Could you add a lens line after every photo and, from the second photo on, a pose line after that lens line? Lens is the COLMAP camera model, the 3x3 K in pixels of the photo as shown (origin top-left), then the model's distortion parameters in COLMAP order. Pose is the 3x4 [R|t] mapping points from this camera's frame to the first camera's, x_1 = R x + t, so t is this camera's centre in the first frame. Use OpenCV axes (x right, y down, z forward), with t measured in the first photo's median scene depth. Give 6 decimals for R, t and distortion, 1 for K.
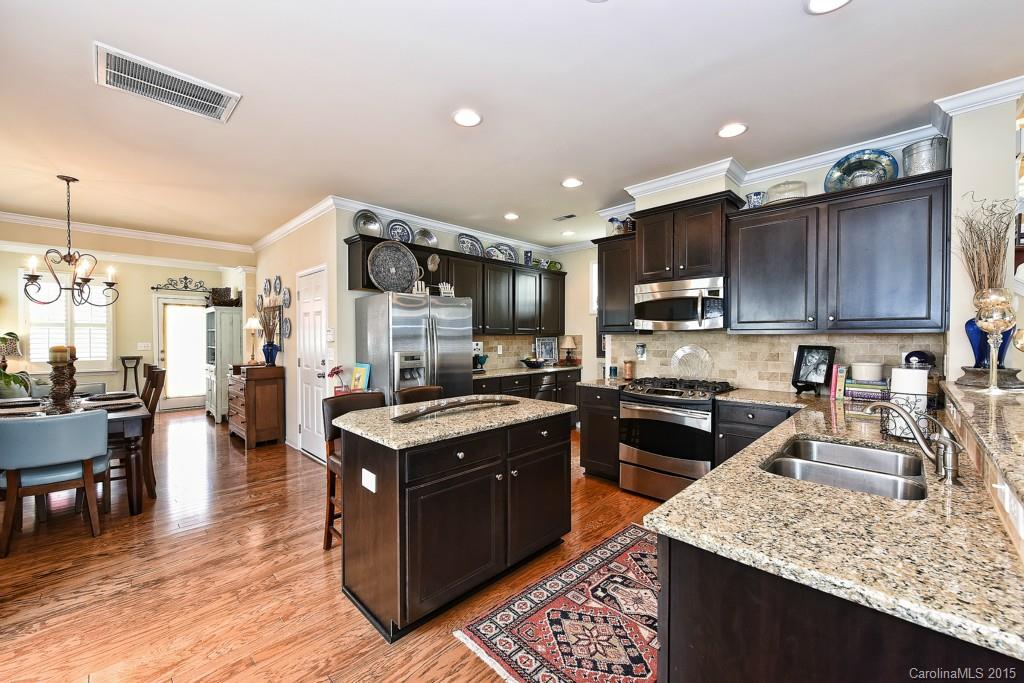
lens RADIAL K [[402.0, 0, 516.2], [0, 402.0, 343.3], [0, 0, 1]] dist [-0.003109, -0.000434]
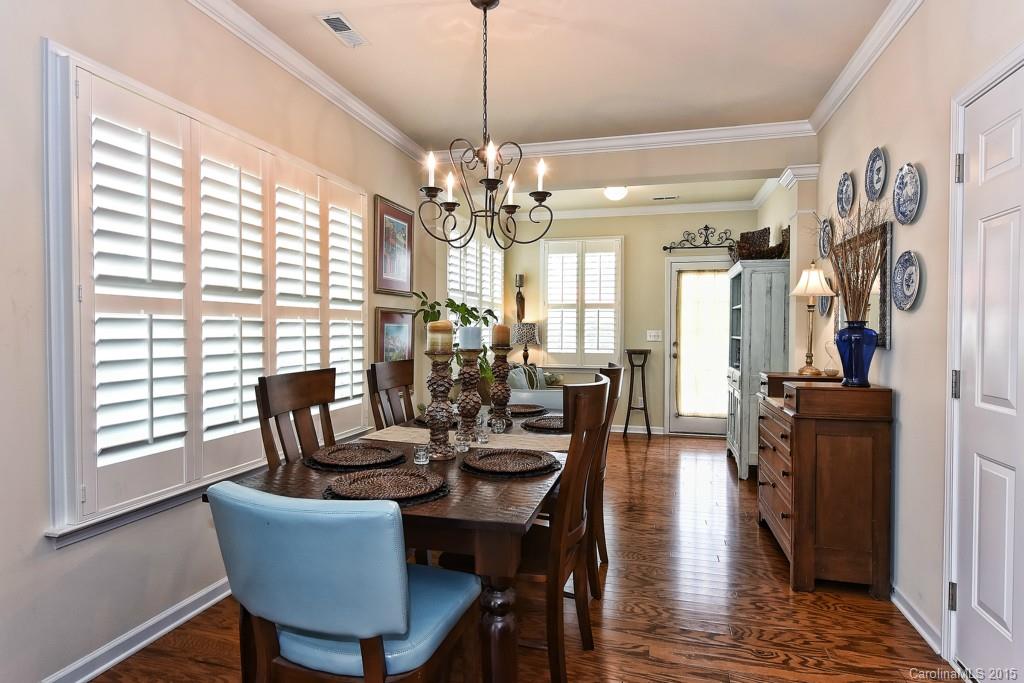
lens RADIAL K [[557.8, 0, 517.7], [0, 557.8, 340.5], [0, 0, 1]] dist [0.000834, 0.001104]
pose [[0.500101, 0.017510, -0.865790, -0.311309], [-0.016667, 0.999805, 0.010594, 0.014042], [0.865807, 0.009132, 0.500296, 0.452364]]
